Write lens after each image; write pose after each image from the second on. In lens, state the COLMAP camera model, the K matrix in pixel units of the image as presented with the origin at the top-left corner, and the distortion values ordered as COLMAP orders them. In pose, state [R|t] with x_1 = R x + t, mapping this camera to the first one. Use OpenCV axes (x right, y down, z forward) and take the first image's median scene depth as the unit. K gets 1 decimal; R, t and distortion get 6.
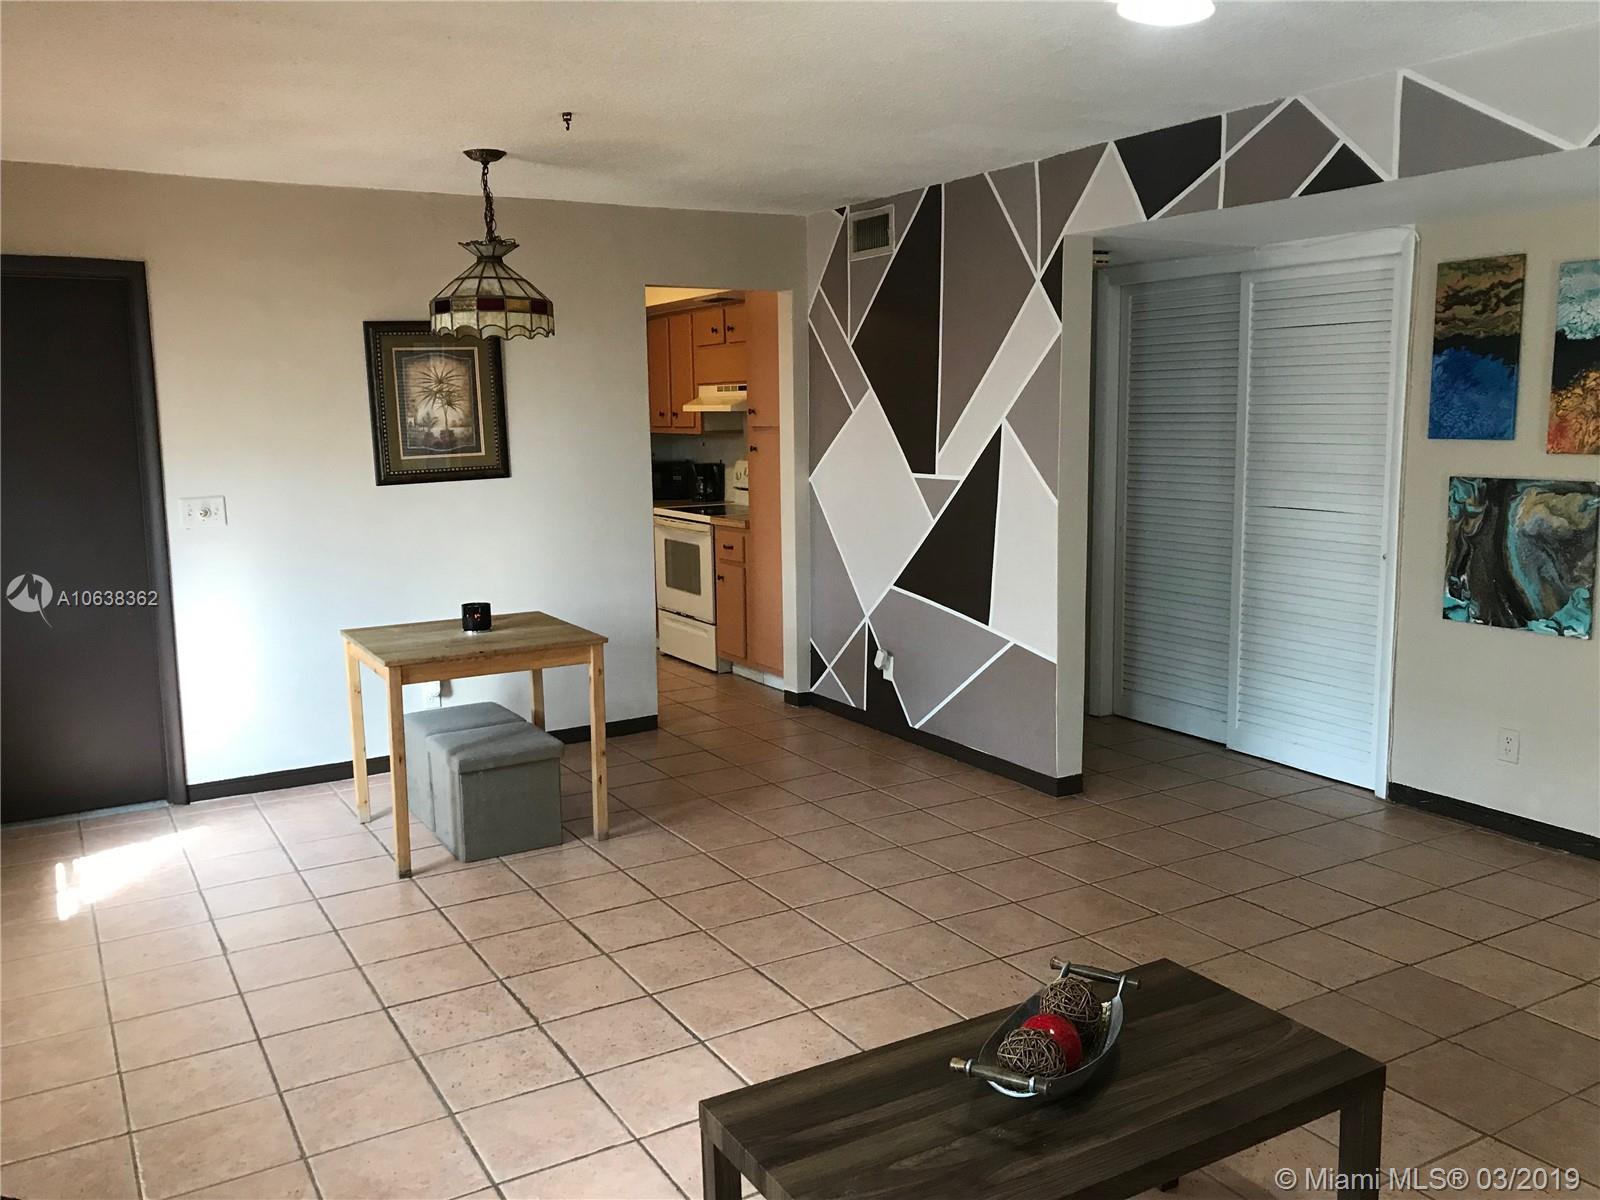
lens RADIAL K [[1326.3, 0, 797.5], [0, 1326.3, 588.5], [0, 0, 1]] dist [-0.008687, 0.006569]
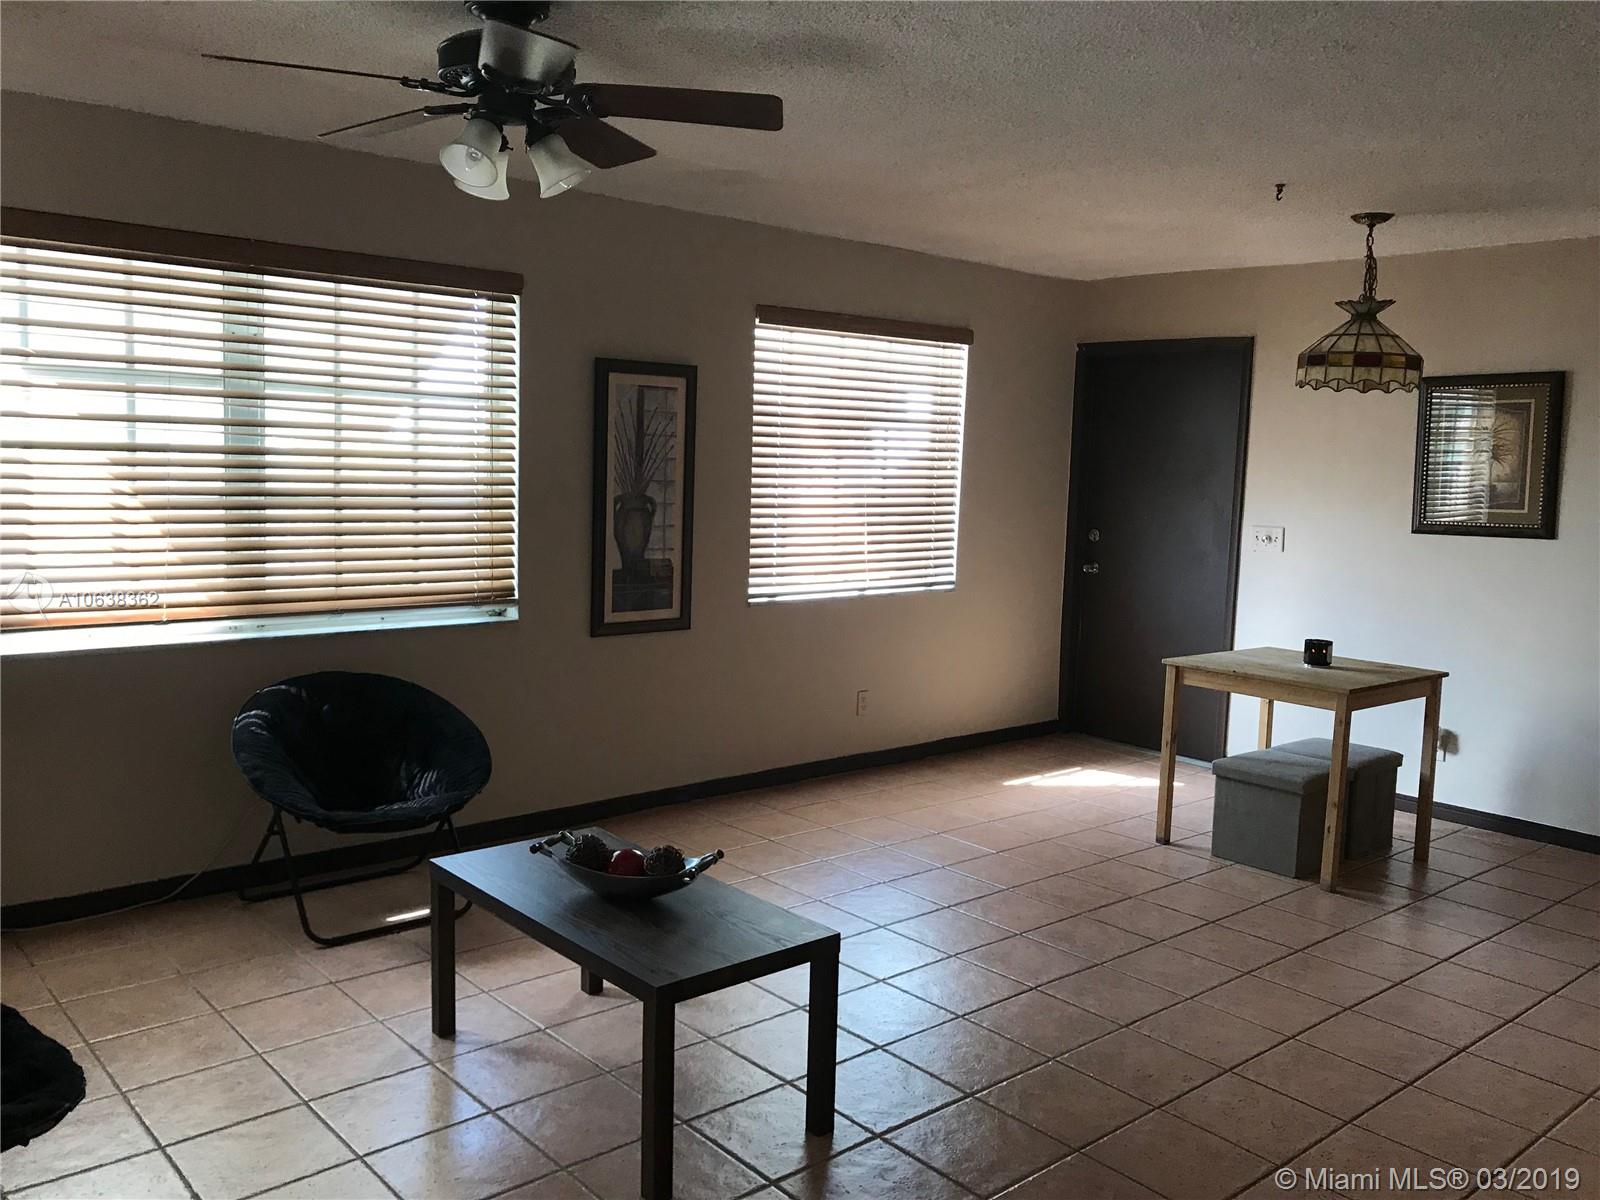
lens RADIAL K [[1326.3, 0, 798.9], [0, 1326.3, 610.4], [0, 0, 1]] dist [-0.008687, 0.006569]
pose [[0.188591, 0.145980, -0.971145, 0.711293], [-0.164502, 0.979614, 0.115307, -0.066953], [0.968180, 0.138009, 0.208761, 0.367738]]
